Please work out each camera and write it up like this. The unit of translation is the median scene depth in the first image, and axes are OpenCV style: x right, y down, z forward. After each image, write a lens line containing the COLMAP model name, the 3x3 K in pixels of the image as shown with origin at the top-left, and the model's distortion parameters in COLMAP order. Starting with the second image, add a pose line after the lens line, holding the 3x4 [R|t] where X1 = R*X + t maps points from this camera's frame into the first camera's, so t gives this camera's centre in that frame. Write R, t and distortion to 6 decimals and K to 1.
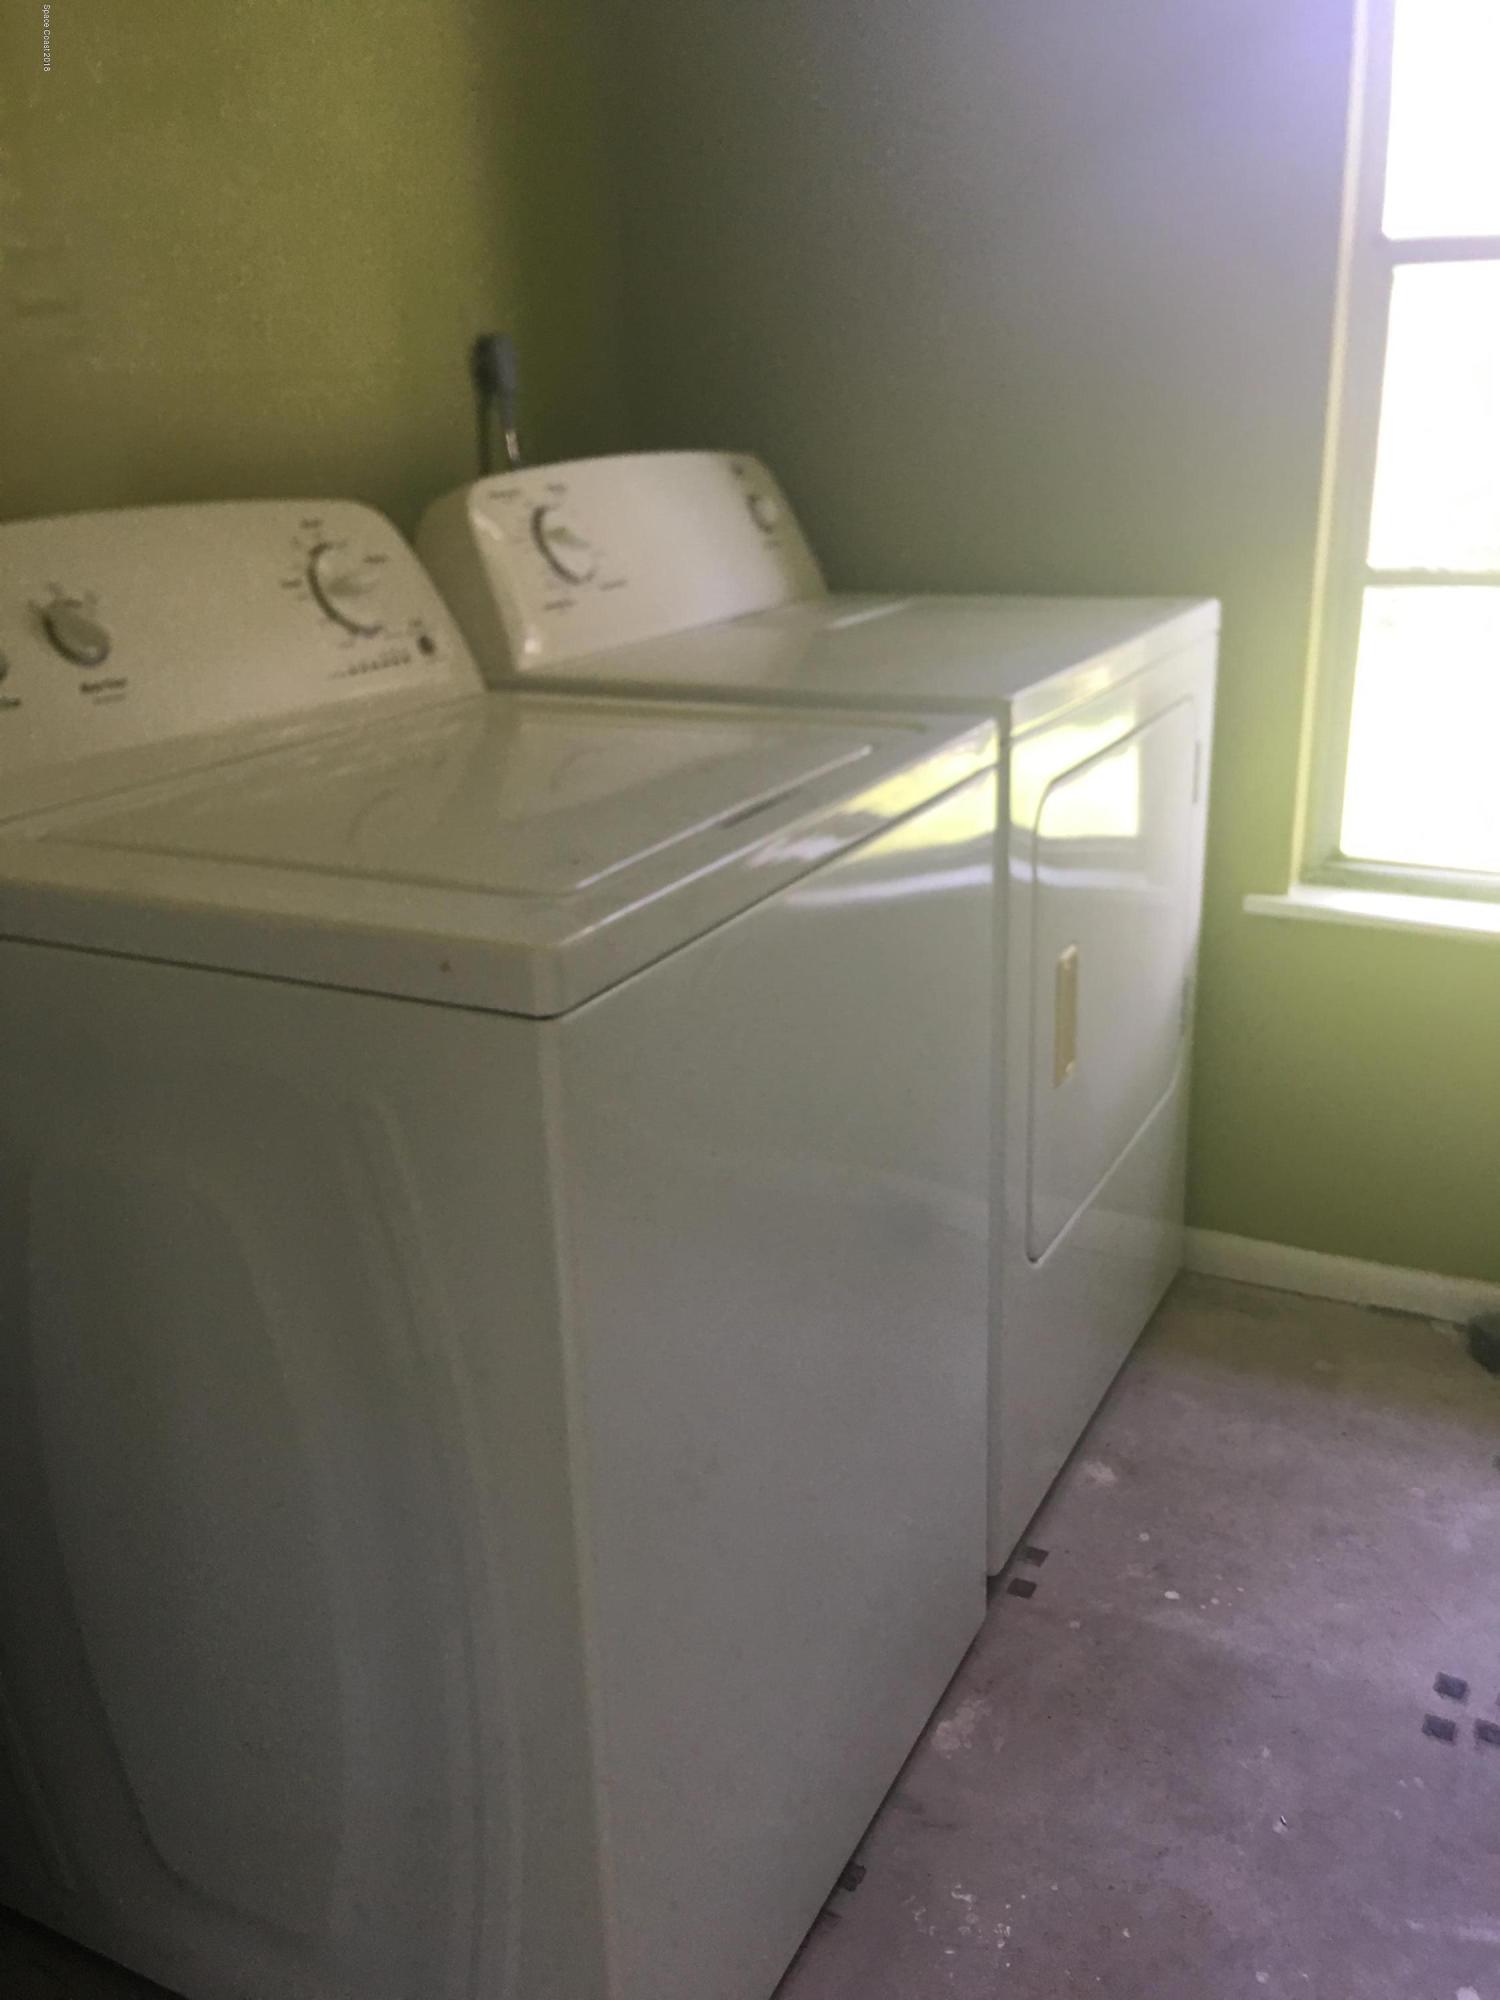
lens RADIAL K [[1644.5, 0, 750.0], [0, 1644.5, 1000.0], [0, 0, 1]] dist [0.116045, -0.182750]
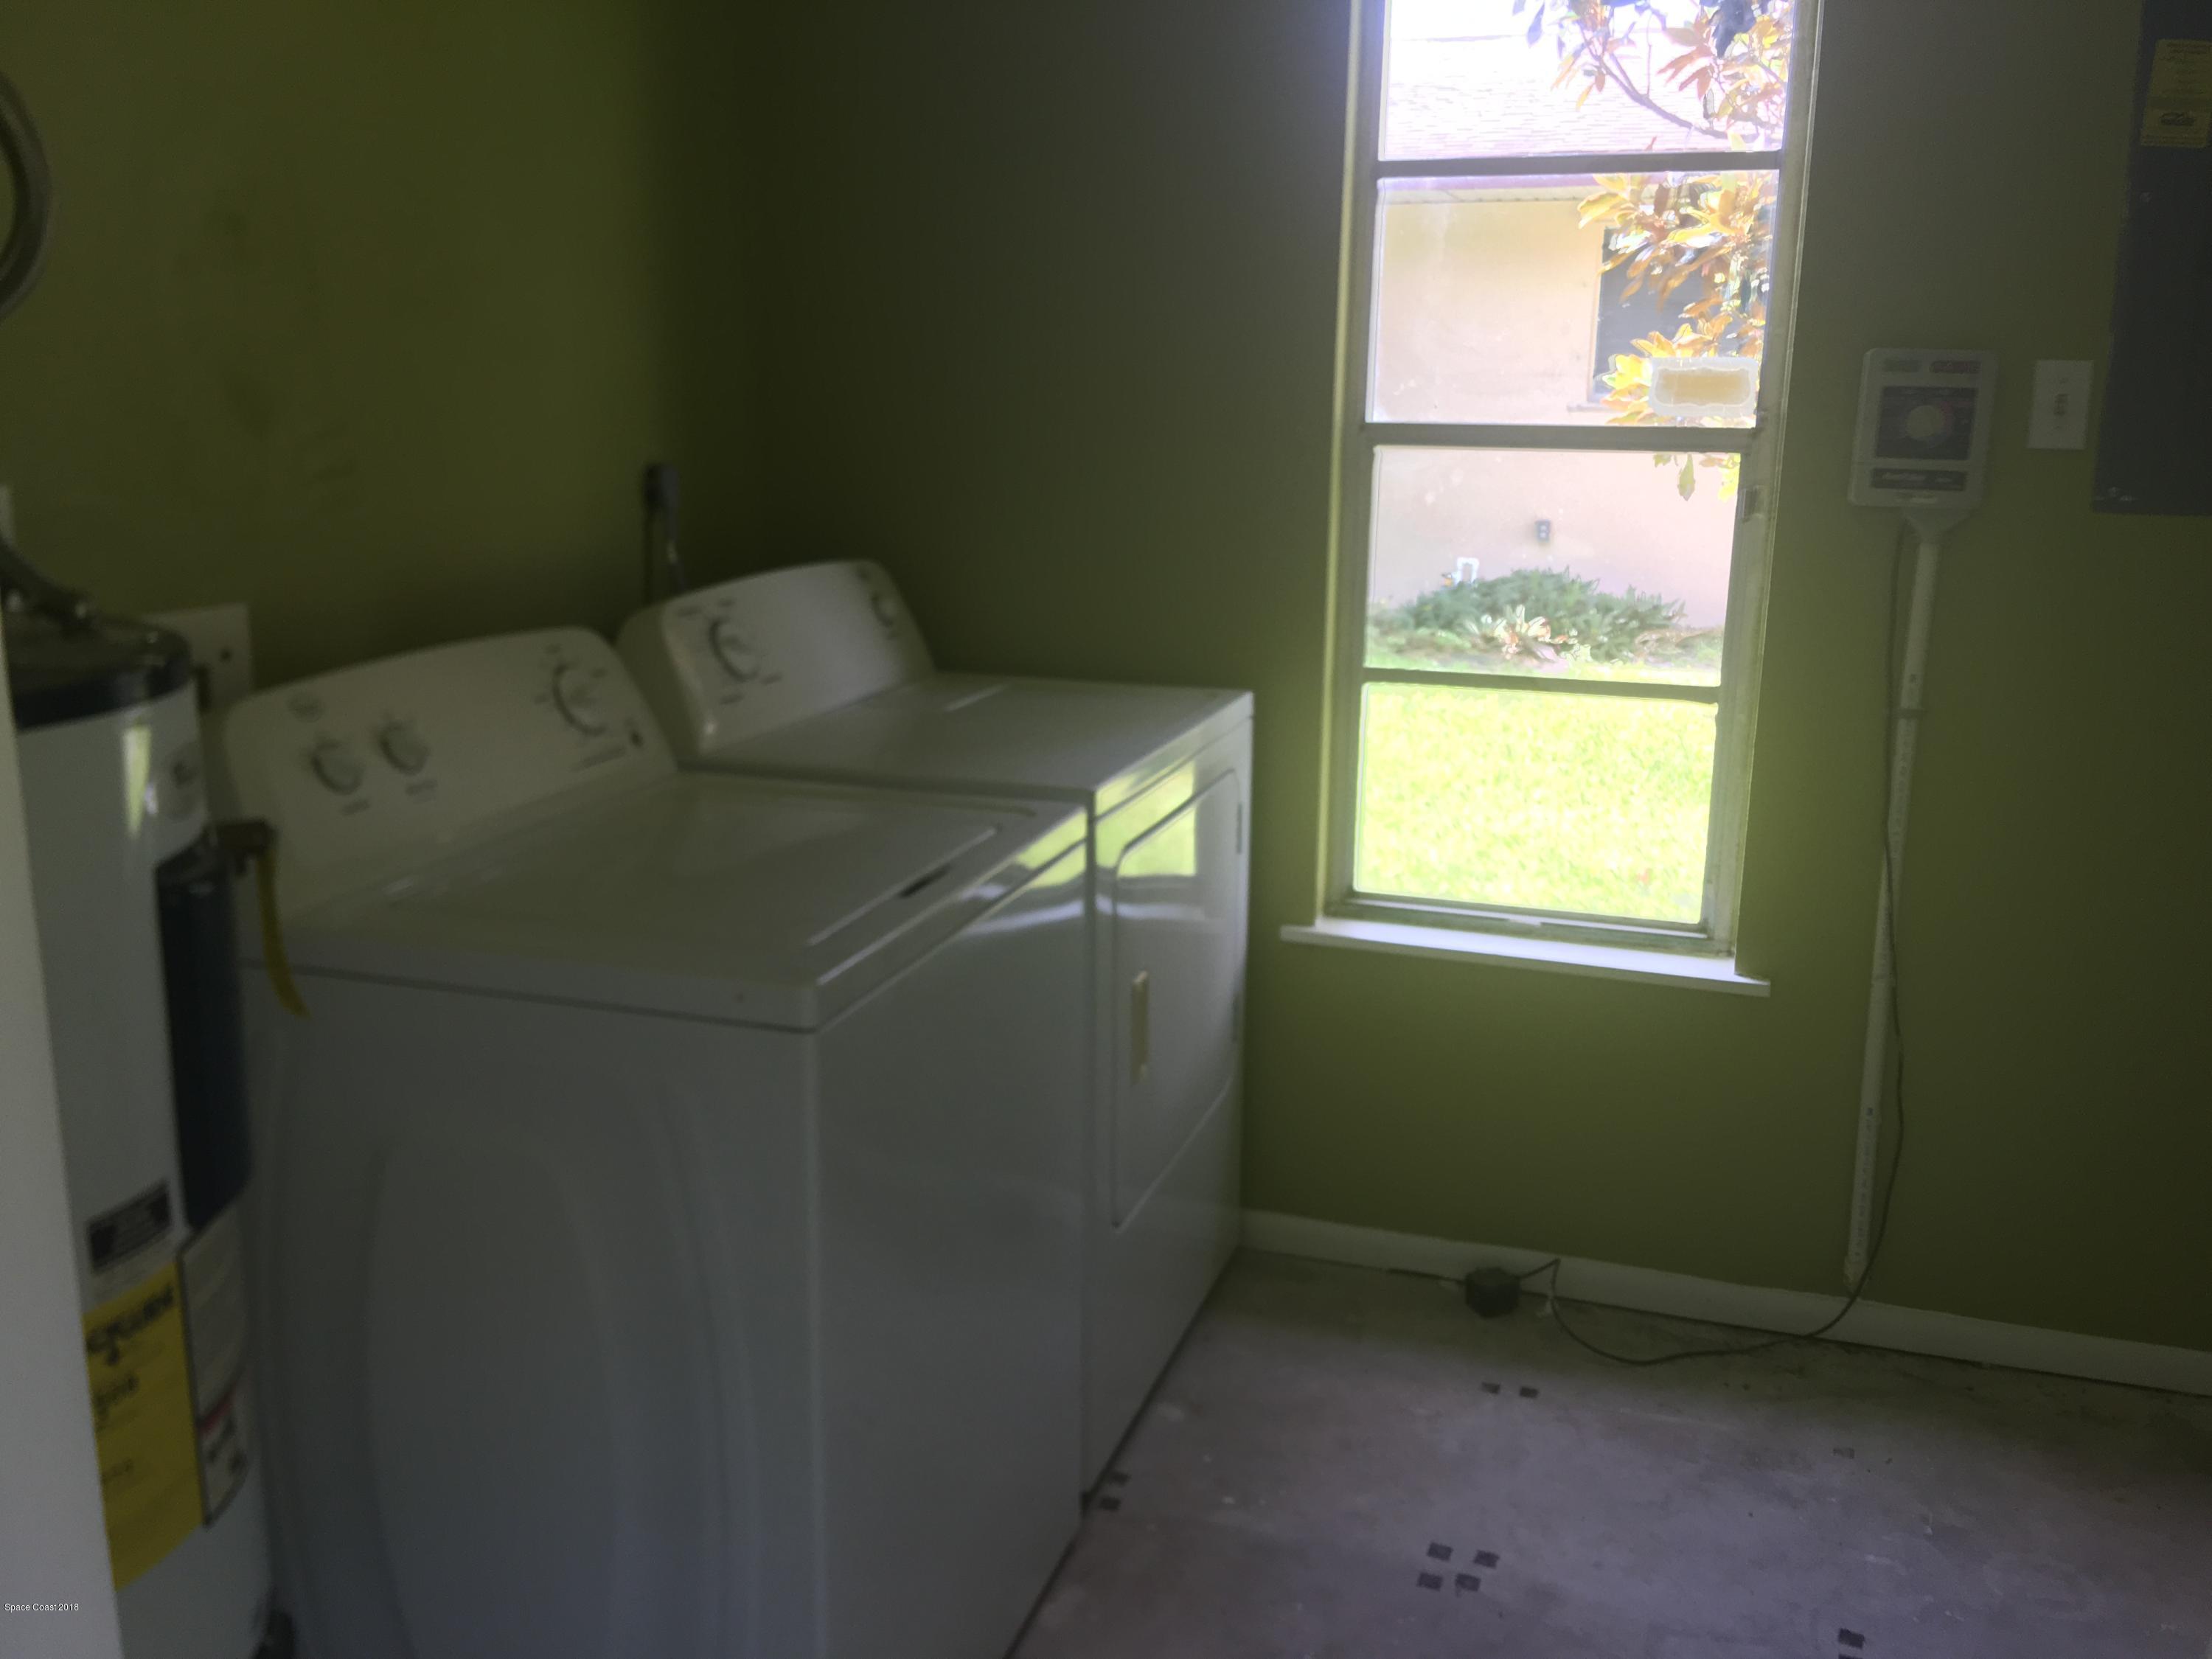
lens RADIAL K [[1872.9, 0, 1107.5], [0, 1872.9, 783.7], [0, 0, 1]] dist [-0.003163, 0.000086]
pose [[0.985216, 0.007733, 0.171143, -0.073224], [0.013298, 0.992515, -0.121399, -0.001887], [-0.170800, 0.121881, 0.977738, -0.386439]]
